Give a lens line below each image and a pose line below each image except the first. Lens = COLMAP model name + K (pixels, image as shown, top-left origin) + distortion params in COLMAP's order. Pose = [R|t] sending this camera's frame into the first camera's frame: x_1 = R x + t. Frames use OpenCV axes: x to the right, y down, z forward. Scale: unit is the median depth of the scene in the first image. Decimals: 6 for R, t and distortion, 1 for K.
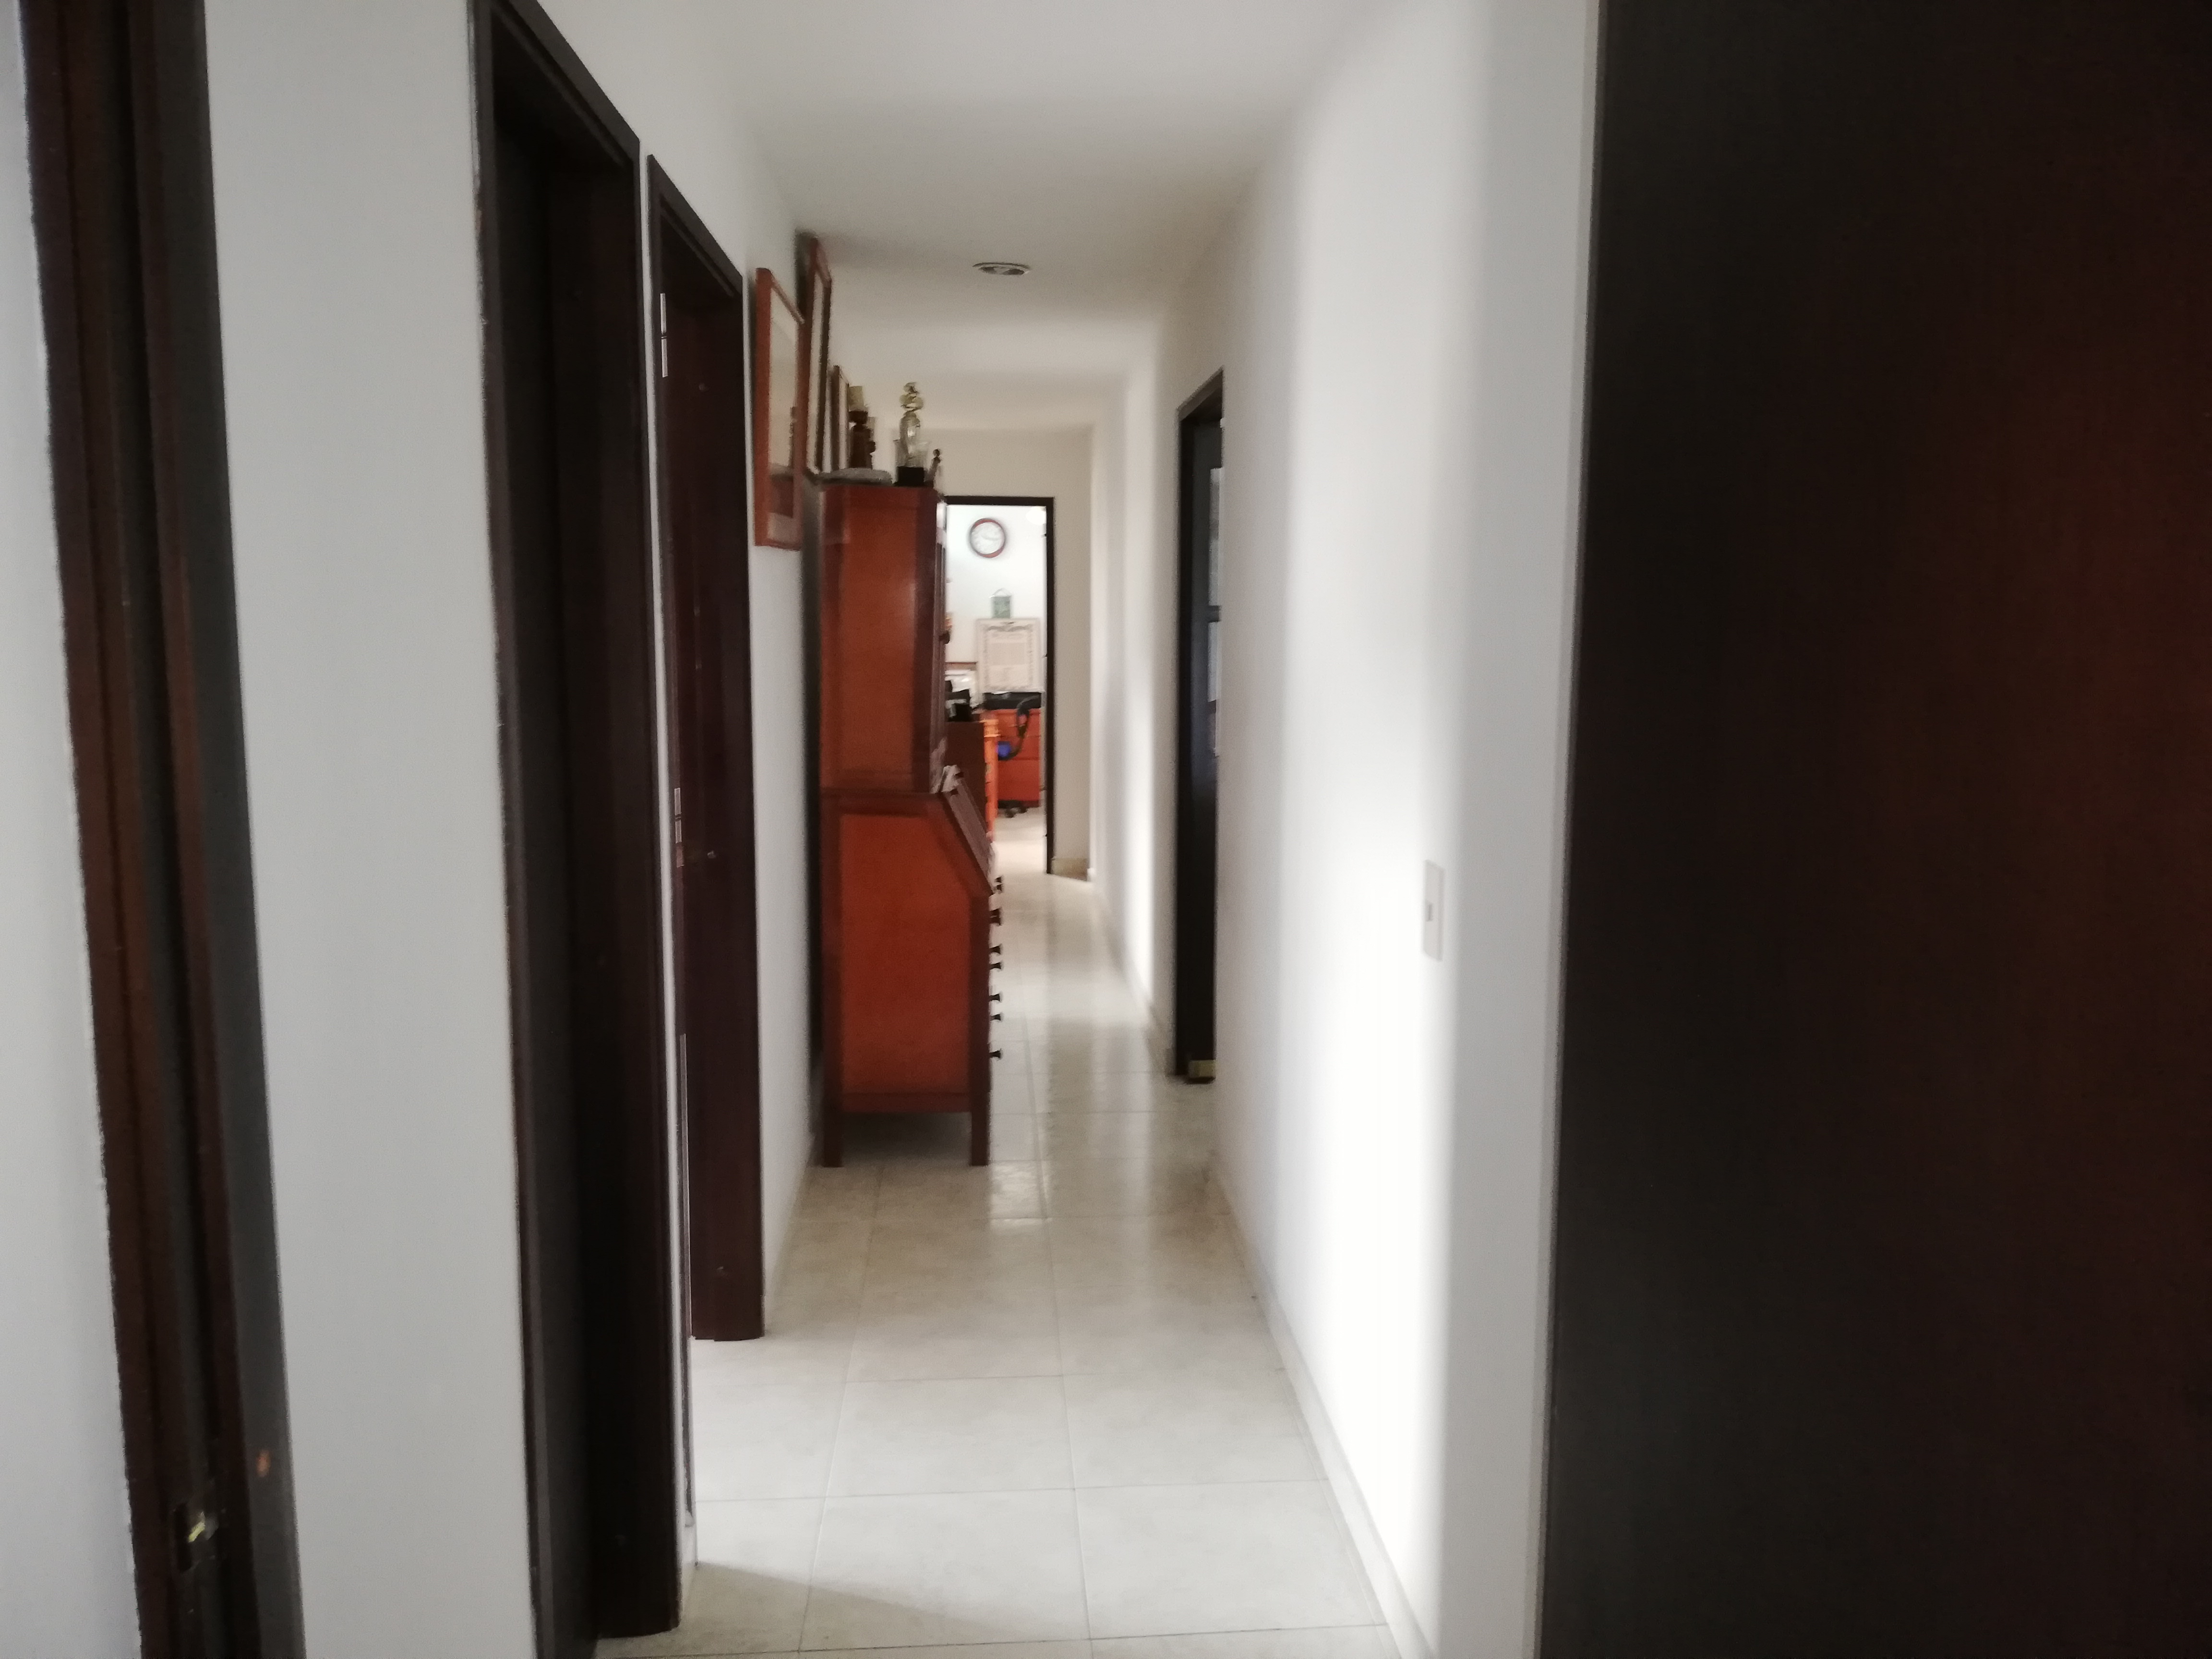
lens RADIAL K [[1695.4, 0, 1117.4], [0, 1695.4, 828.0], [0, 0, 1]] dist [0.058803, -0.100078]
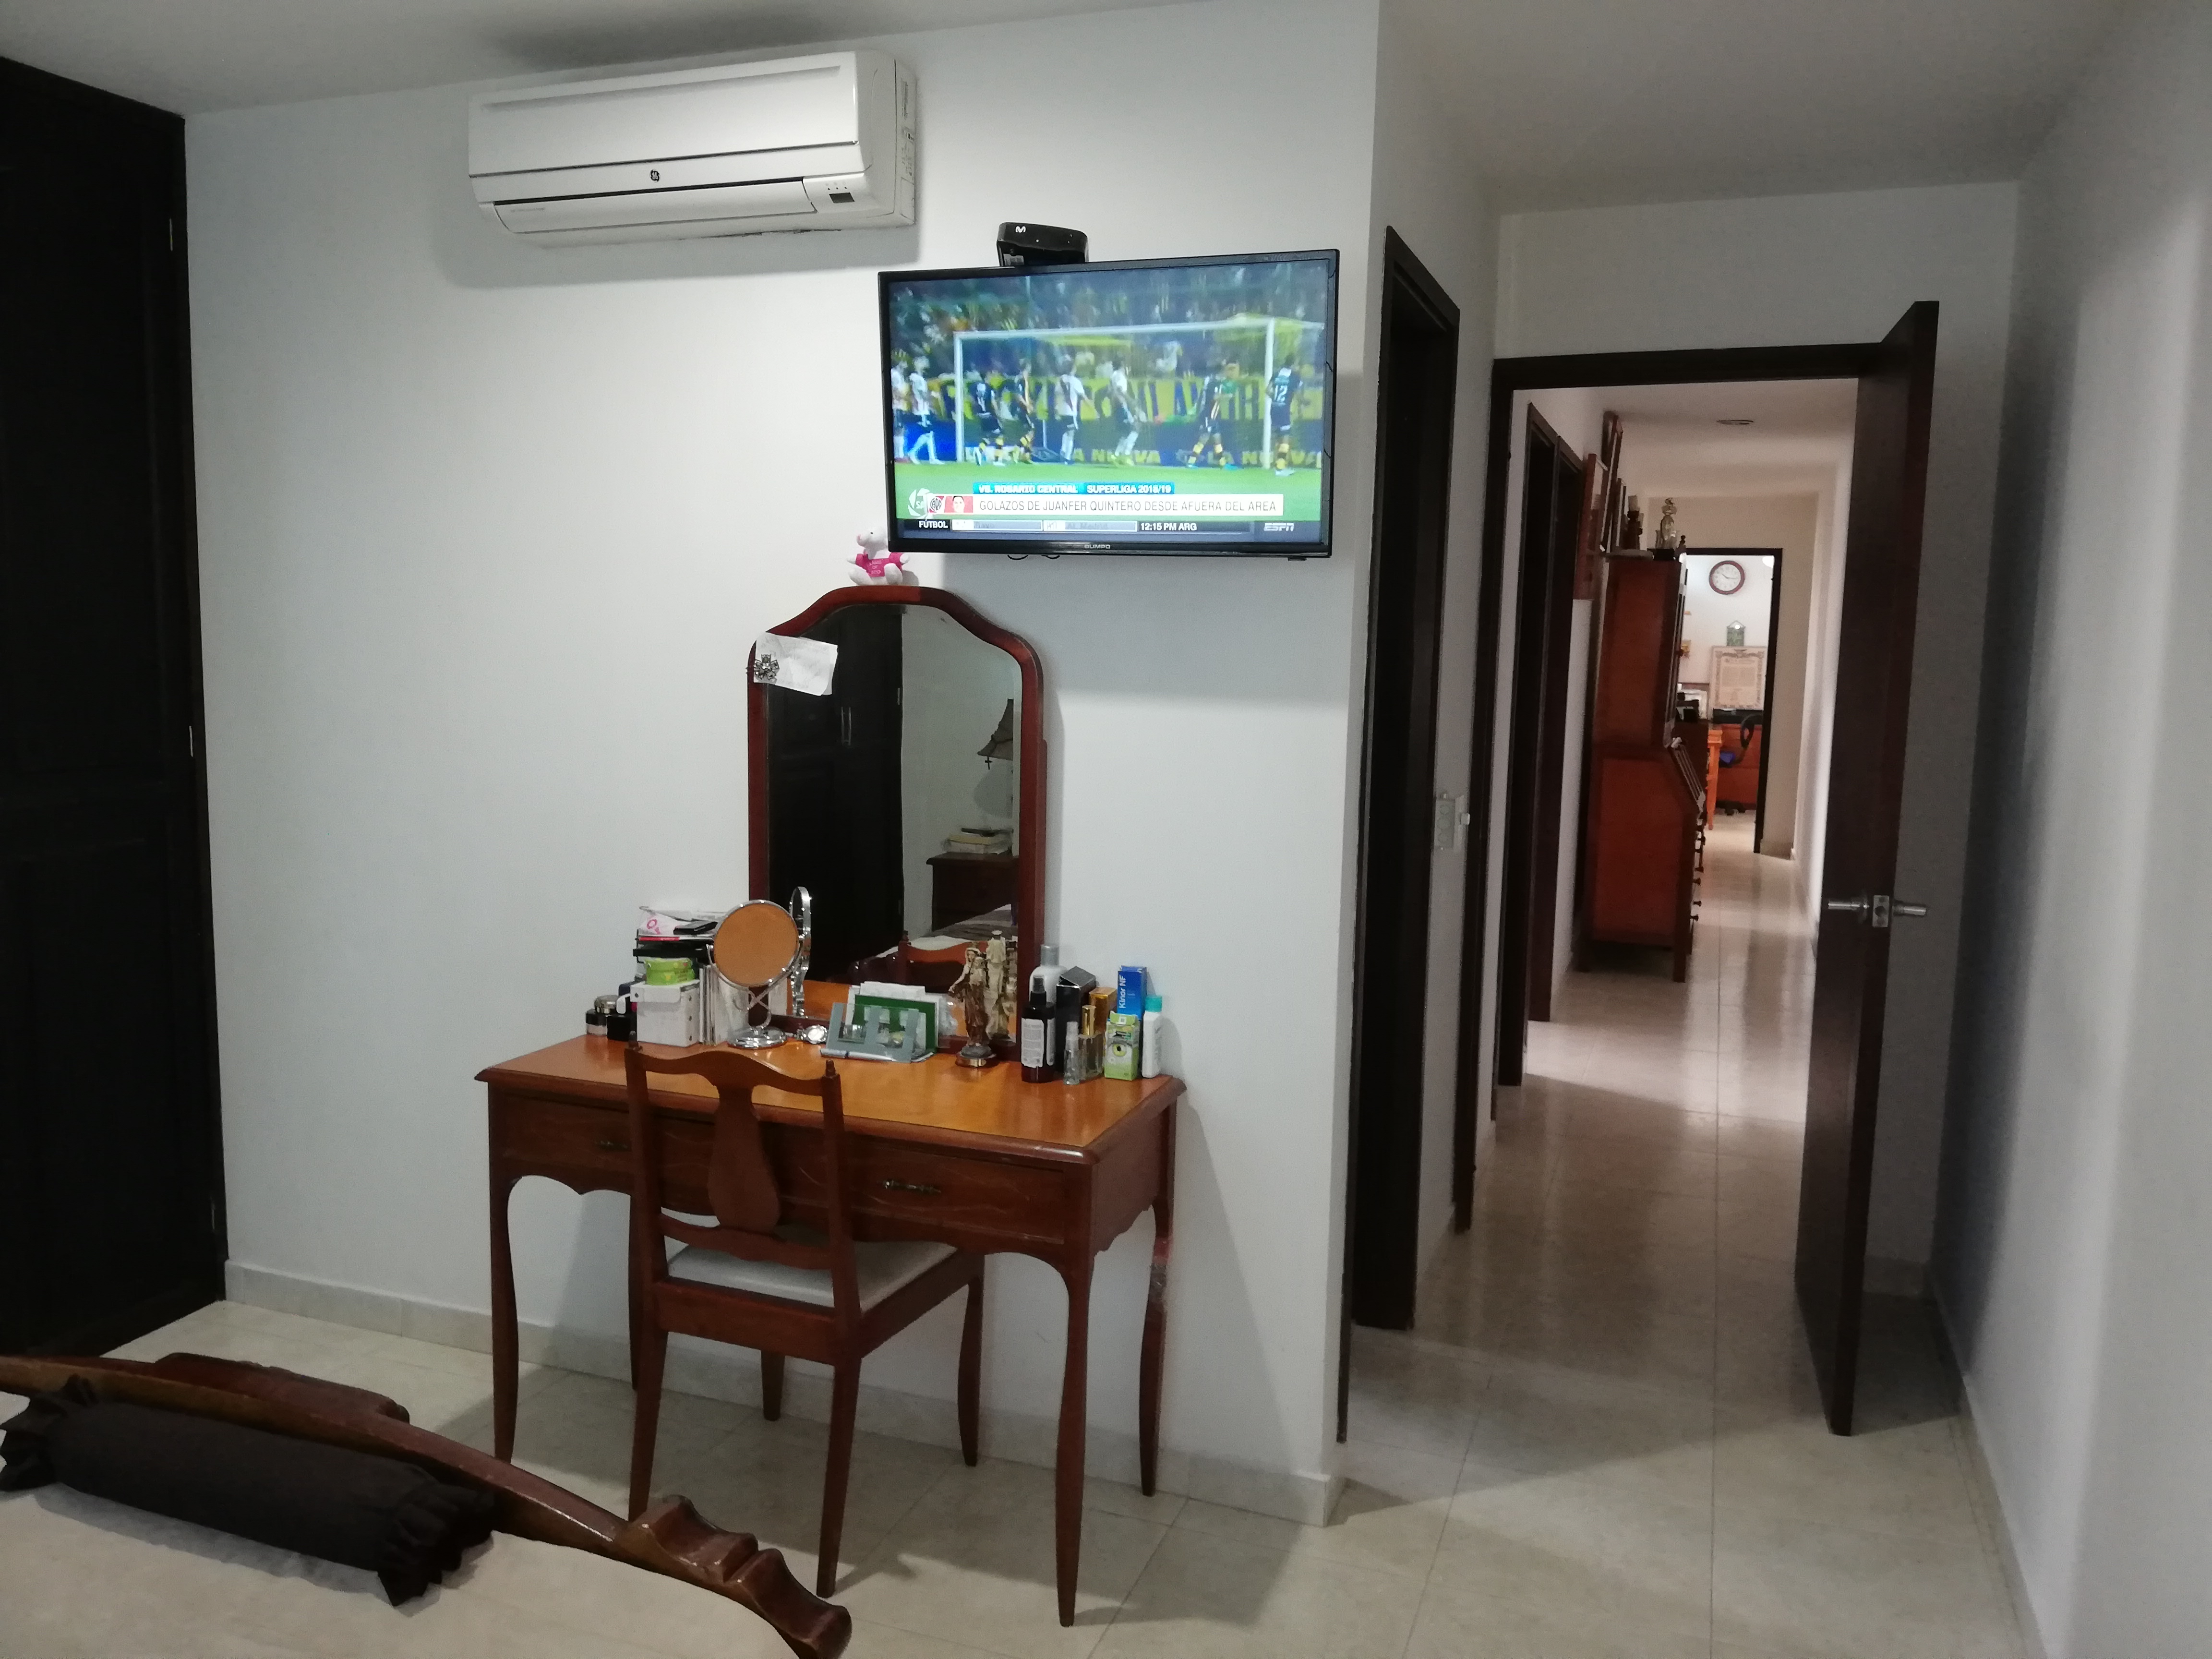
lens RADIAL K [[1660.3, 0, 1109.5], [0, 1660.3, 794.6], [0, 0, 1]] dist [0.013264, -0.037310]
pose [[0.907502, 0.064180, -0.415115, 0.028769], [-0.077332, 0.996894, -0.014932, 0.035402], [0.412867, 0.045652, 0.909647, -0.263520]]
